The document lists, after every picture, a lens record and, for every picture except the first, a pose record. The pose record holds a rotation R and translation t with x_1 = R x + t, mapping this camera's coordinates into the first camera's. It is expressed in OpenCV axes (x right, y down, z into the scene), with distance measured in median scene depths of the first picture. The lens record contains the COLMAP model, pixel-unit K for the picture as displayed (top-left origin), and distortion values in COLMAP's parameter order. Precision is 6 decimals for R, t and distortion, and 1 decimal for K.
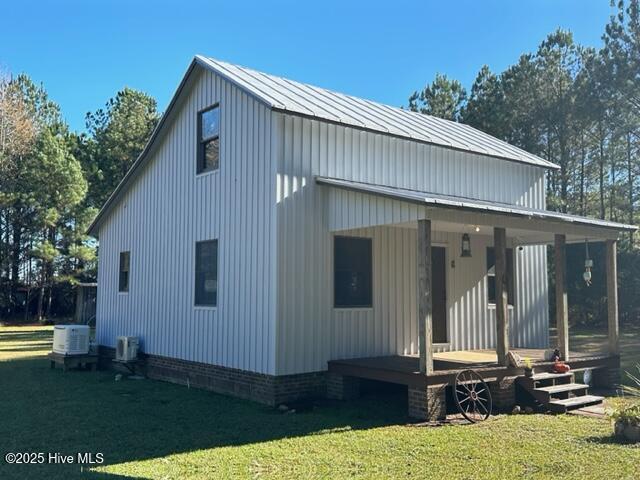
lens RADIAL K [[633.8, 0, 303.4], [0, 633.8, 239.2], [0, 0, 1]] dist [0.051614, 0.000000]
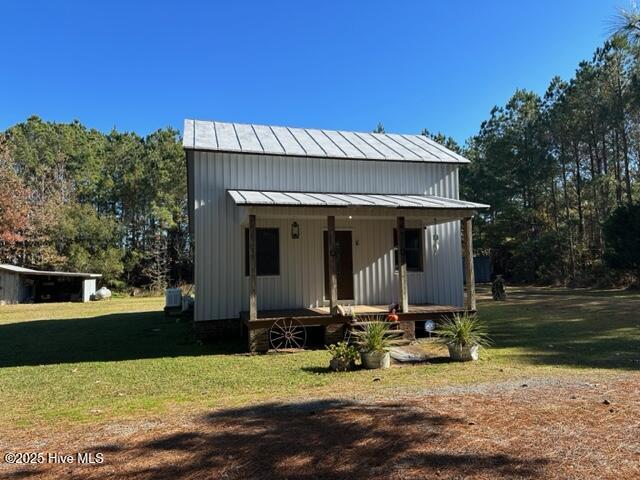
lens RADIAL K [[444.7, 0, 319.7], [0, 444.7, 237.8], [0, 0, 1]] dist [0.054942, -0.061948]
pose [[0.931884, -0.050439, -0.359232, 0.515322], [0.057512, 0.998304, 0.009022, 0.015671], [0.358168, -0.029068, 0.933205, 0.072835]]
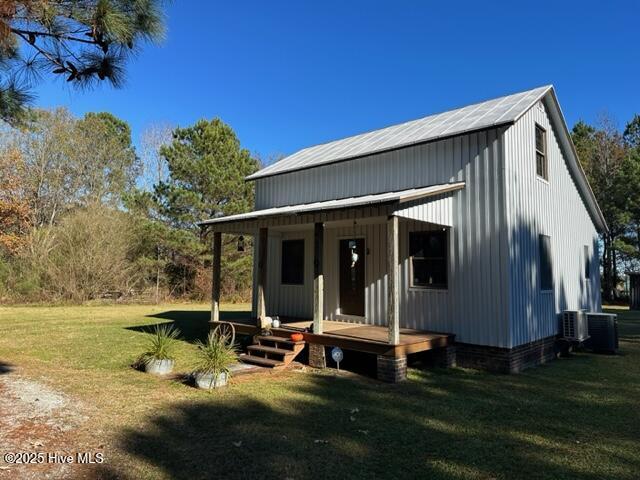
lens RADIAL K [[444.7, 0, 319.0], [0, 444.7, 241.6], [0, 0, 1]] dist [0.054942, -0.061948]
pose [[0.197461, -0.080762, -0.976978, 1.053538], [0.074272, 0.994969, -0.067238, 0.071363], [0.977493, -0.059285, 0.202466, 0.753295]]
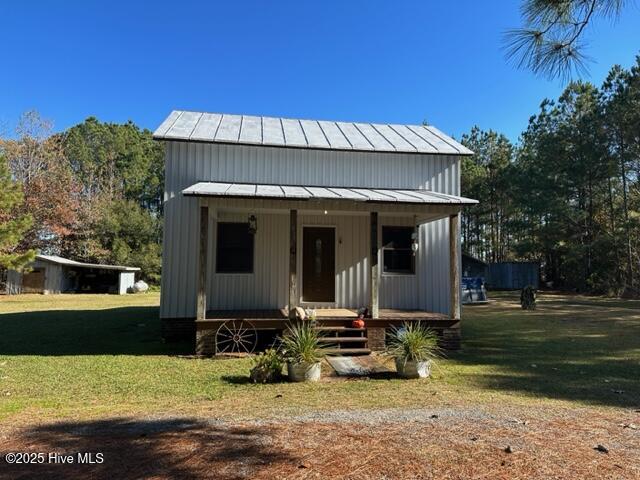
lens RADIAL K [[444.7, 0, 320.2], [0, 444.7, 238.2], [0, 0, 1]] dist [0.054942, -0.061948]
pose [[0.881199, -0.030557, -0.471757, 0.630031], [0.036323, 0.999335, 0.003117, 0.031036], [0.471348, -0.019883, 0.881723, 0.200947]]
